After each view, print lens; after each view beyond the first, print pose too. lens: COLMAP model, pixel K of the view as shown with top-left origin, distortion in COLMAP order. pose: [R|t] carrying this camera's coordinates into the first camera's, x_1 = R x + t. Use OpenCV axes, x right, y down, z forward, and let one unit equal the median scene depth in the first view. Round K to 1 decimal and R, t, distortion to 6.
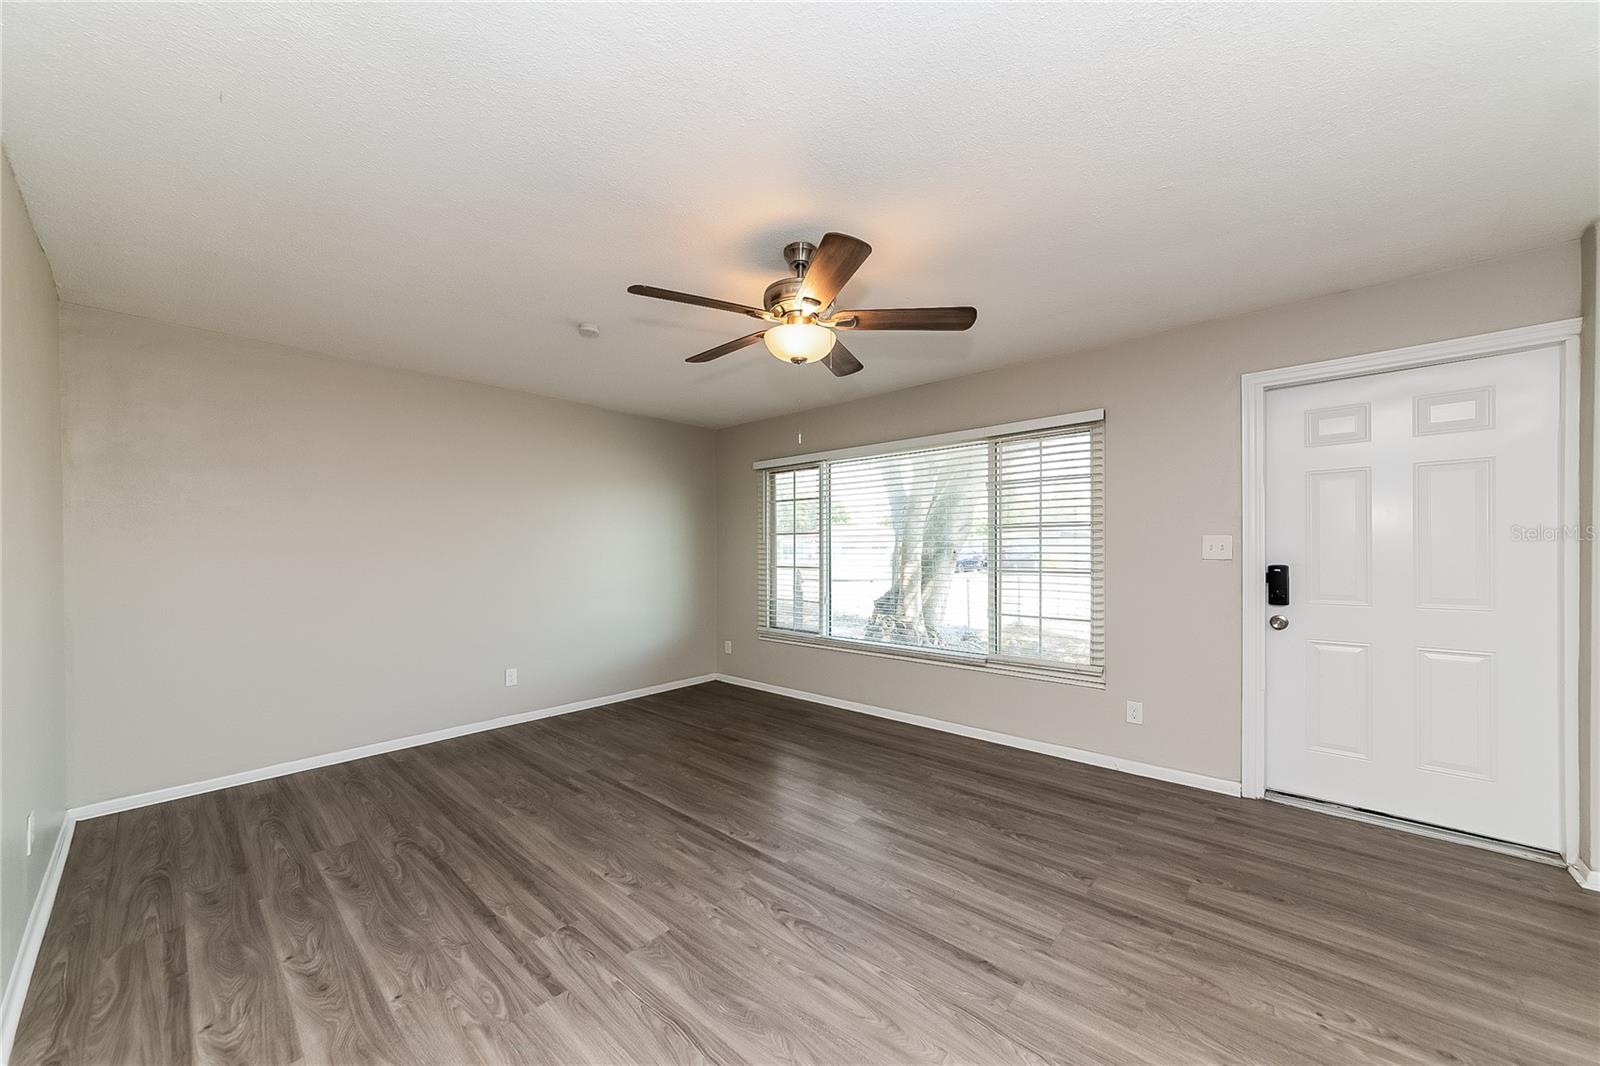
lens RADIAL K [[576.7, 0, 808.5], [0, 576.7, 555.4], [0, 0, 1]] dist [0.001236, -0.000024]
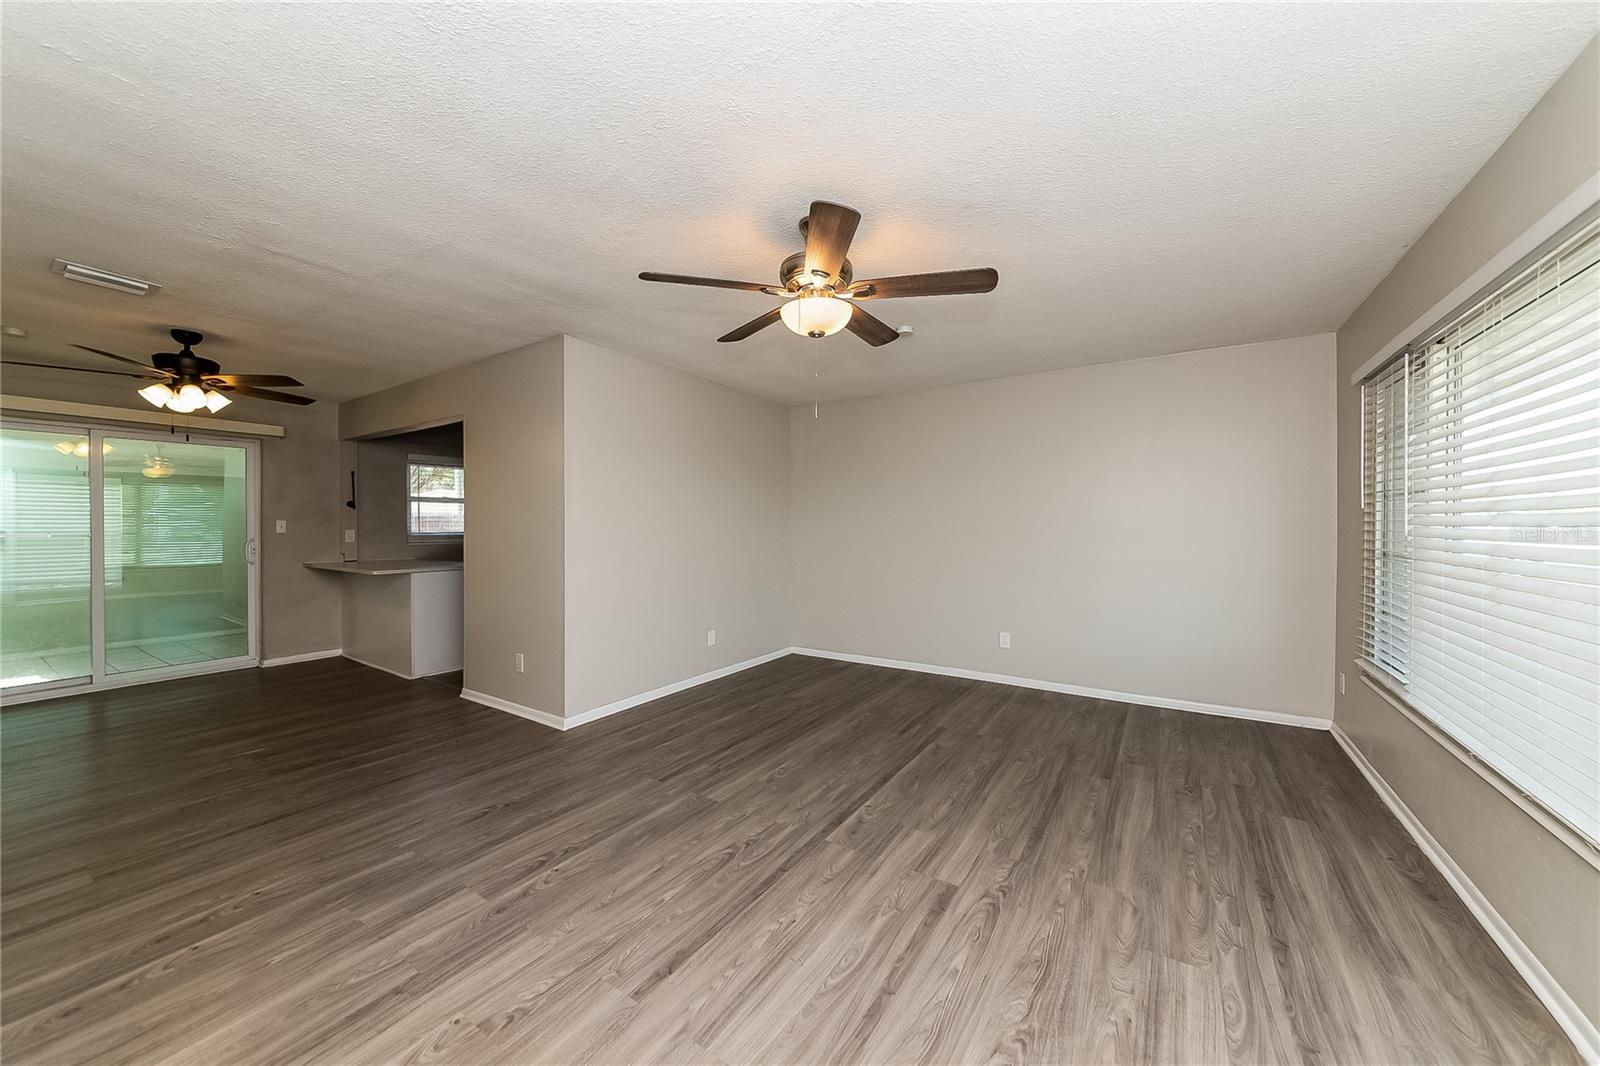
lens RADIAL K [[576.7, 0, 808.5], [0, 576.7, 555.4], [0, 0, 1]] dist [0.001236, -0.000024]
pose [[0.160222, 0.058356, -0.985354, 0.919665], [-0.012706, 0.998290, 0.057056, -0.026090], [0.986999, 0.003378, 0.160690, 0.796385]]
